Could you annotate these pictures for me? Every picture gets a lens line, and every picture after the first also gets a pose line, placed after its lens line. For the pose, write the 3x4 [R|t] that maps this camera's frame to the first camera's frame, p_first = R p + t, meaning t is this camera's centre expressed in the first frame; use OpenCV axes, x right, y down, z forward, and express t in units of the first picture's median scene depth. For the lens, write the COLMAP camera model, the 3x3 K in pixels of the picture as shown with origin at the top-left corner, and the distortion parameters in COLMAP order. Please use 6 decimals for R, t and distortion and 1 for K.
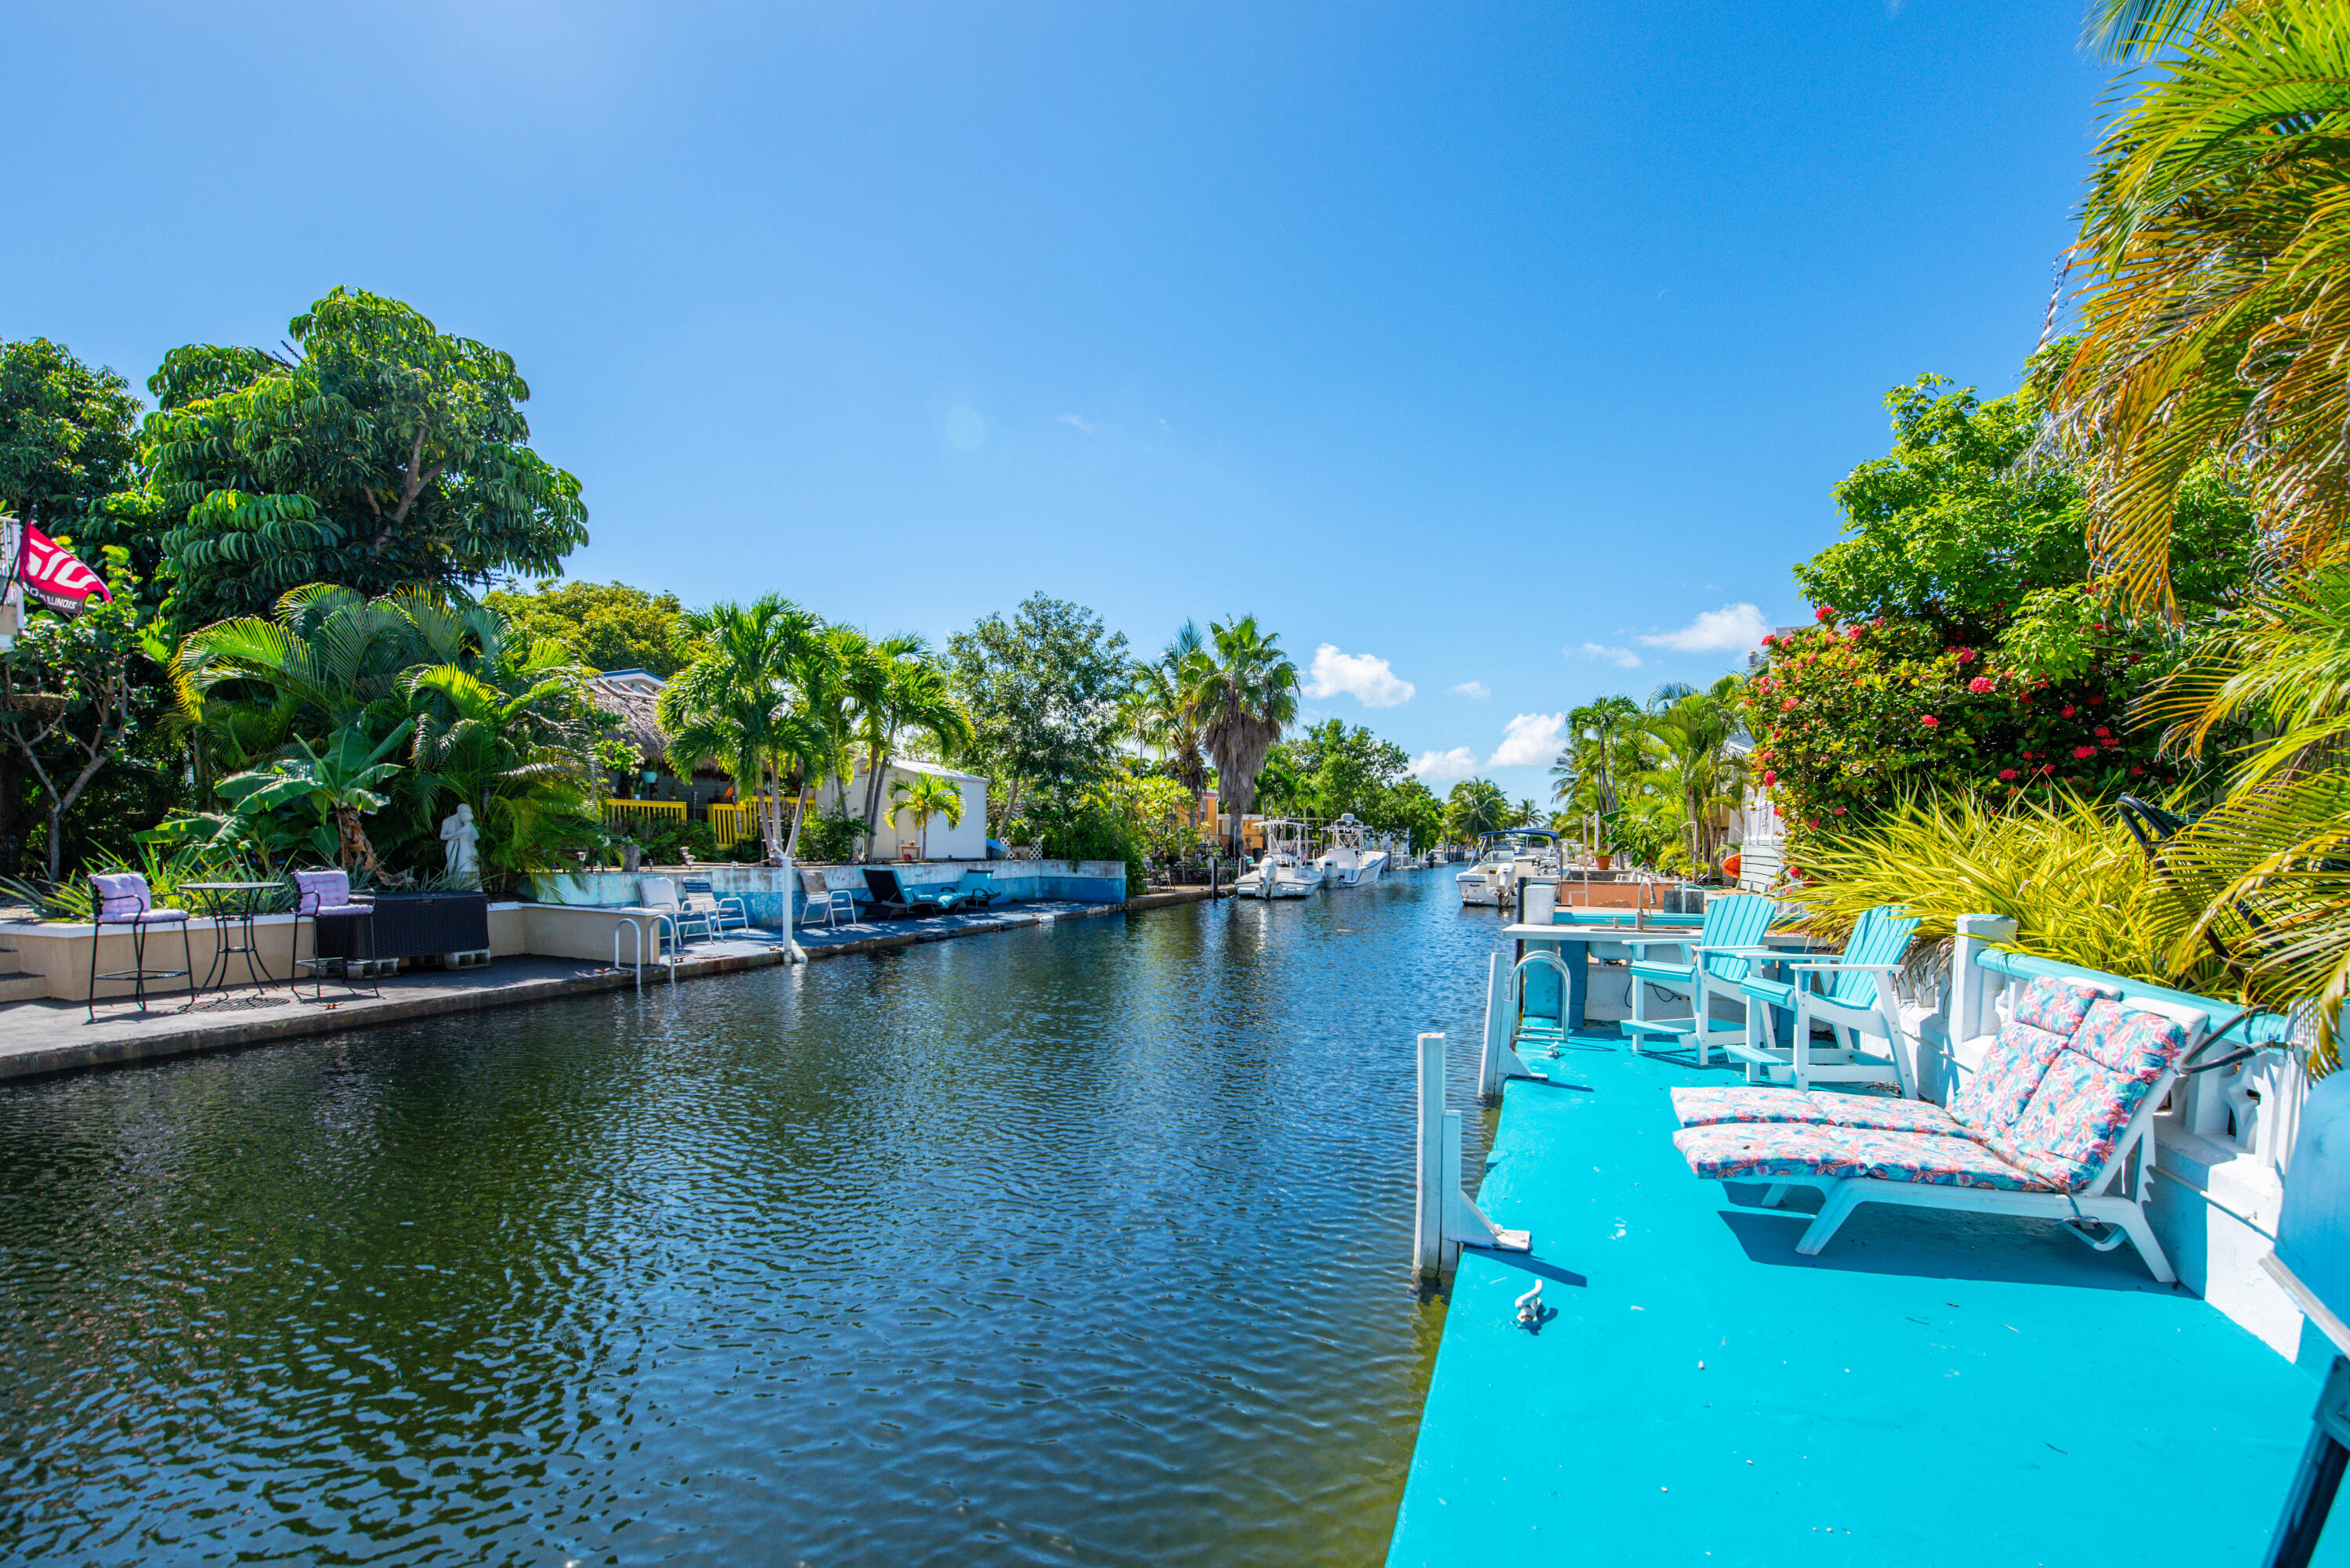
lens RADIAL K [[1016.4, 0, 1135.9], [0, 1016.4, 909.2], [0, 0, 1]] dist [-0.002435, -0.000200]
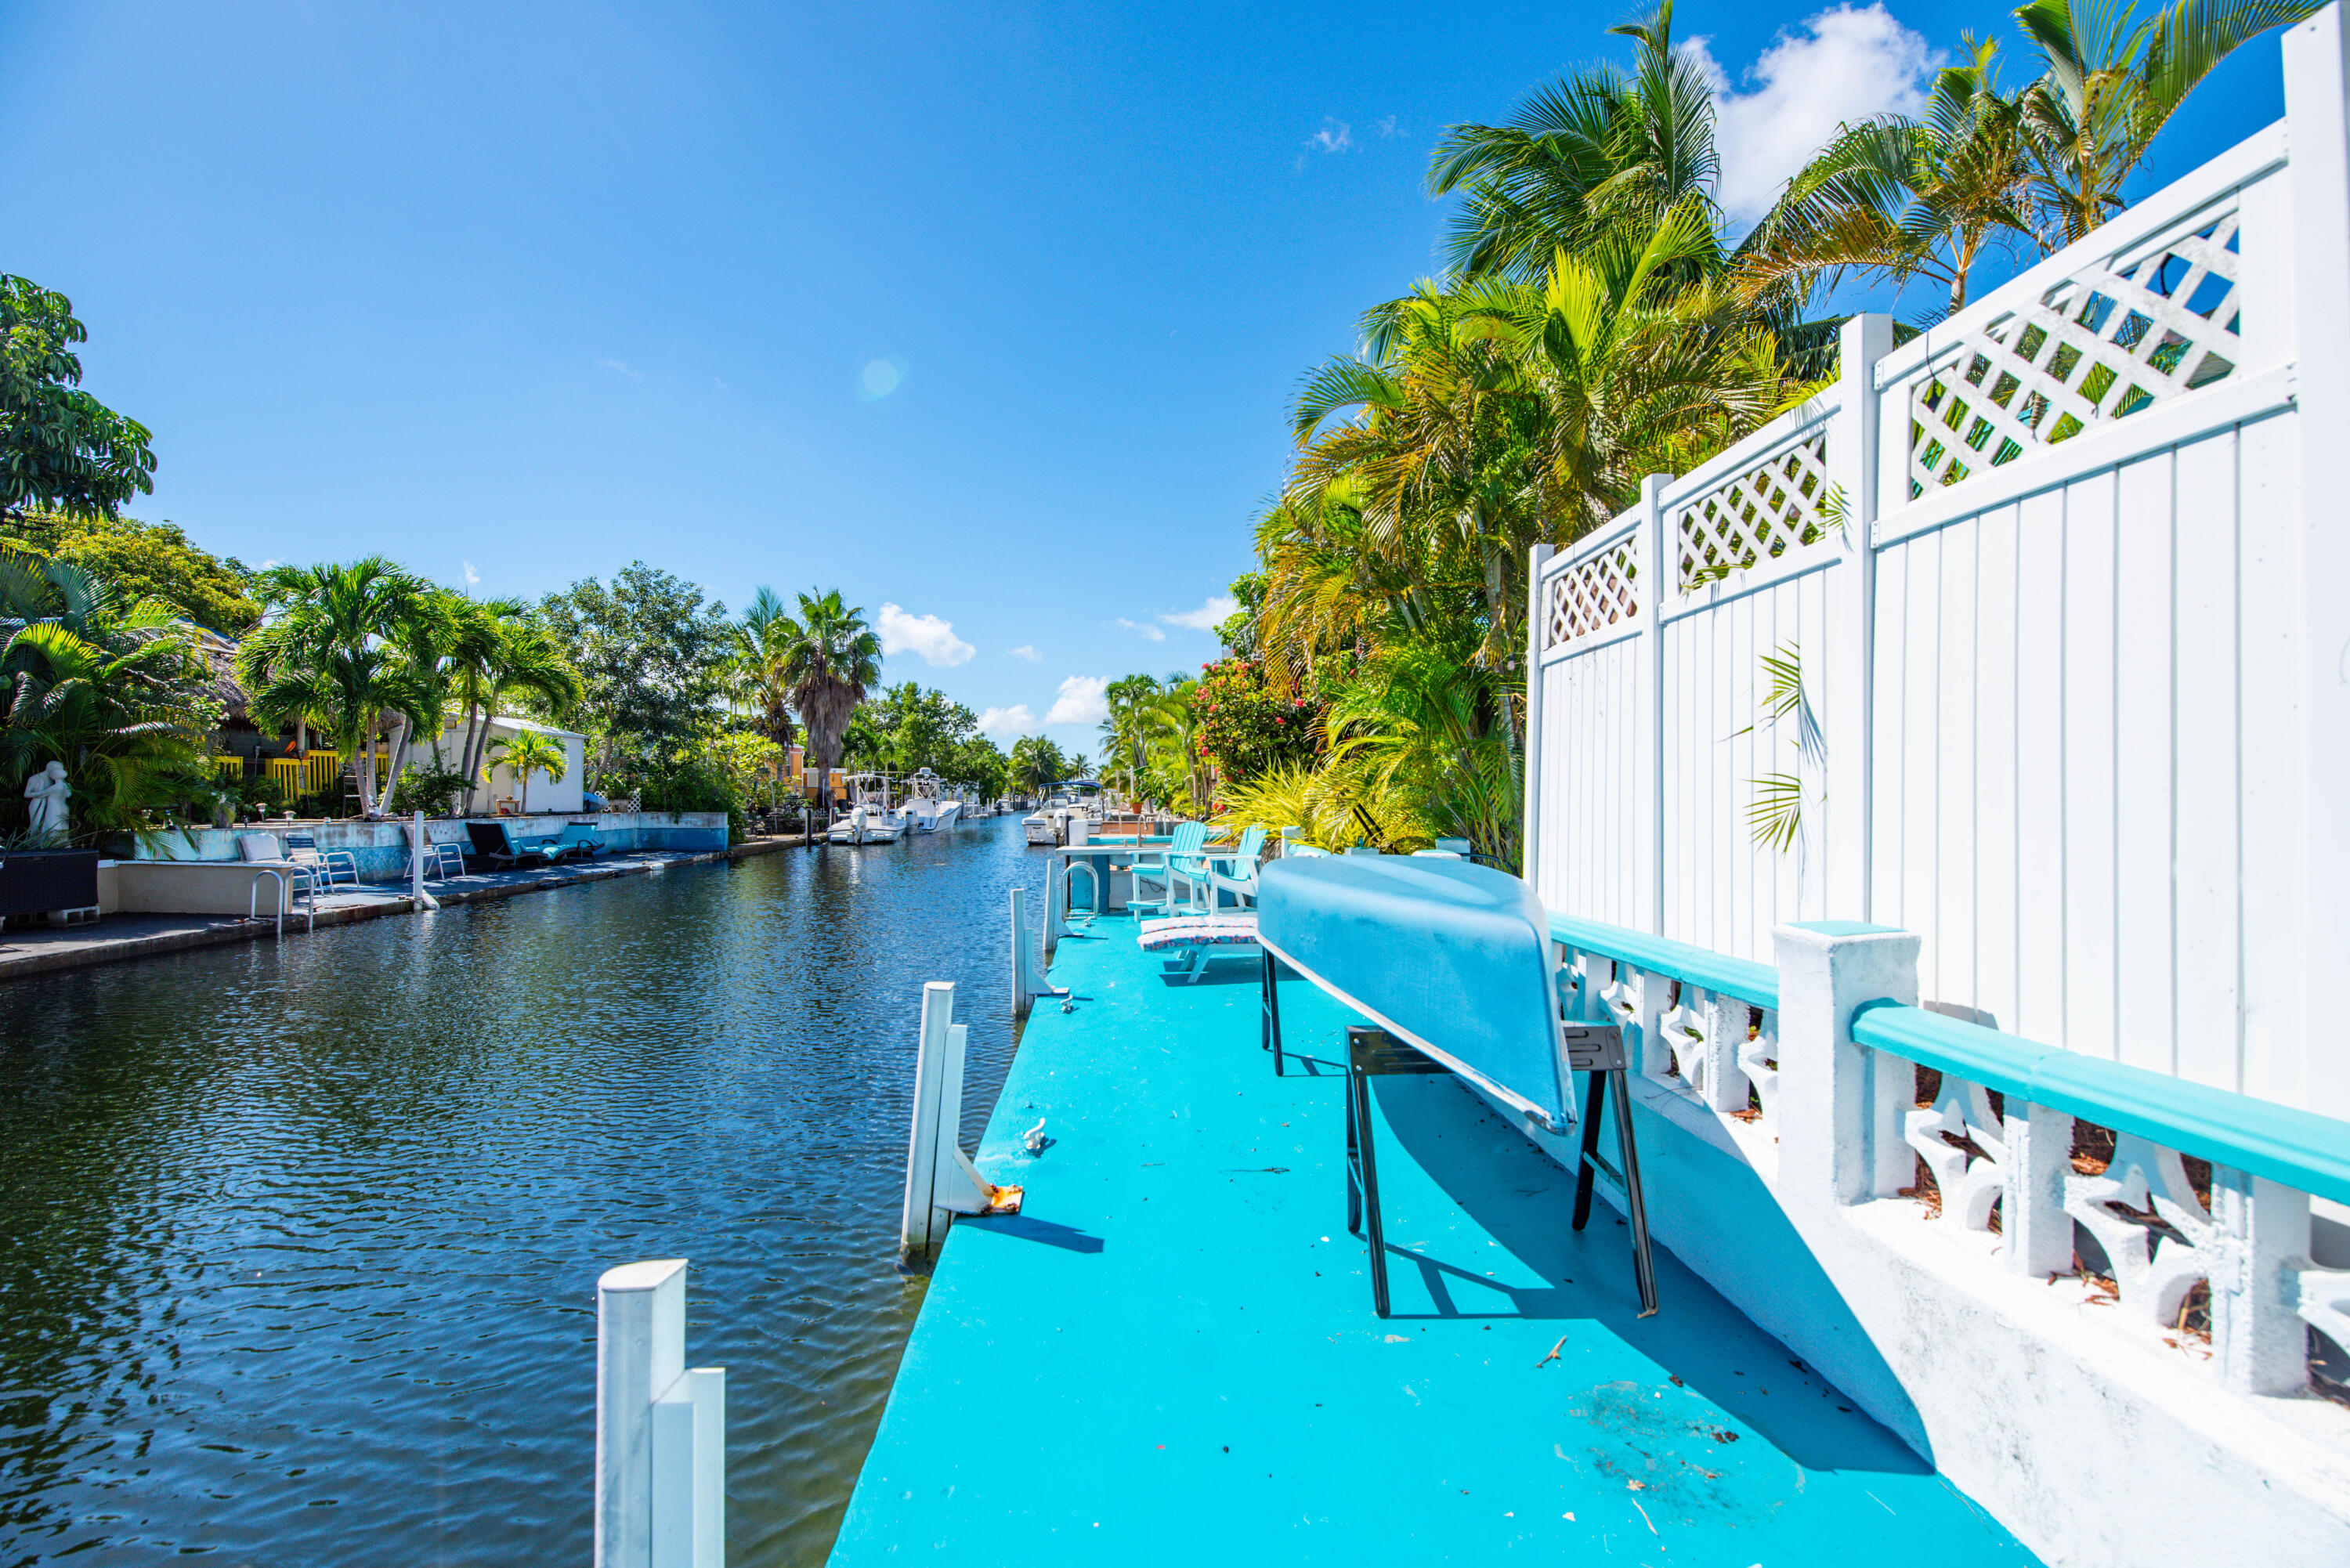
lens RADIAL K [[1025.7, 0, 1175.0], [0, 1025.7, 784.0], [0, 0, 1]] dist [-0.001570, -0.000383]
pose [[0.897761, -0.004847, 0.440455, -0.064881], [0.037909, 0.997080, -0.066295, 0.013602], [-0.438848, 0.076214, 0.895323, -0.194129]]
